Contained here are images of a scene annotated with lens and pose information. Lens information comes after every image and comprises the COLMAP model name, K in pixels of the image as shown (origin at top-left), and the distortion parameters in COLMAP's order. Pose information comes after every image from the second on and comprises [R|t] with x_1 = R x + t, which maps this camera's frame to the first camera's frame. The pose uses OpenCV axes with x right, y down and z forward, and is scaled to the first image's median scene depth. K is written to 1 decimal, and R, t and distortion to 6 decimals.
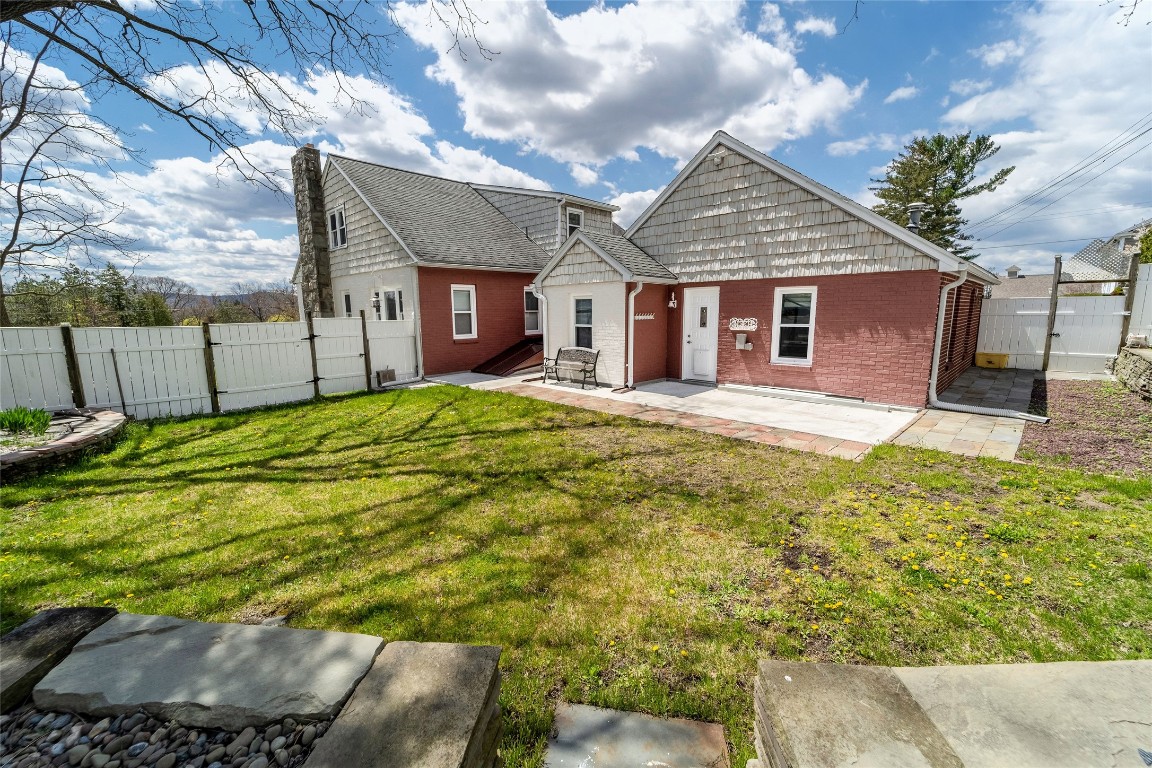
lens RADIAL K [[478.6, 0, 575.0], [0, 478.6, 379.2], [0, 0, 1]] dist [-0.000525, -0.000282]
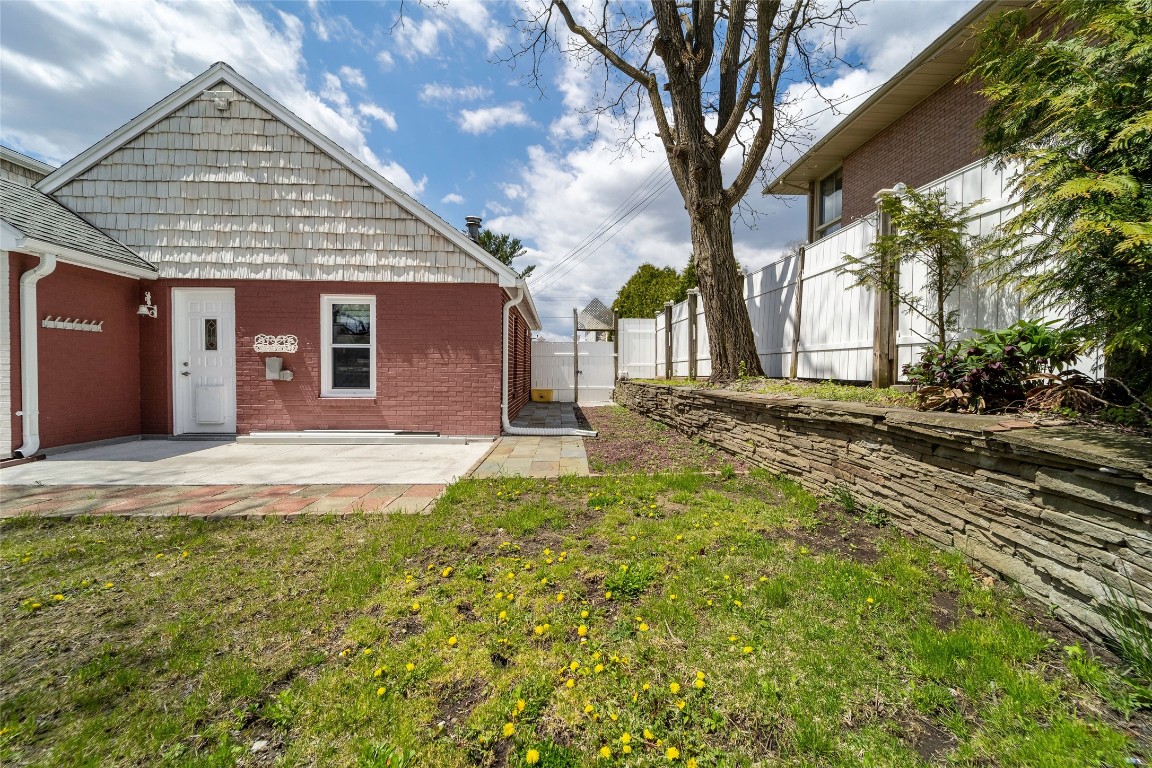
lens RADIAL K [[478.6, 0, 575.0], [0, 478.6, 379.2], [0, 0, 1]] dist [-0.000525, -0.000282]
pose [[0.694179, -0.008929, 0.719747, 0.161294], [0.102107, 0.991033, -0.086186, 0.041646], [-0.712523, 0.133320, 0.688866, 0.235318]]
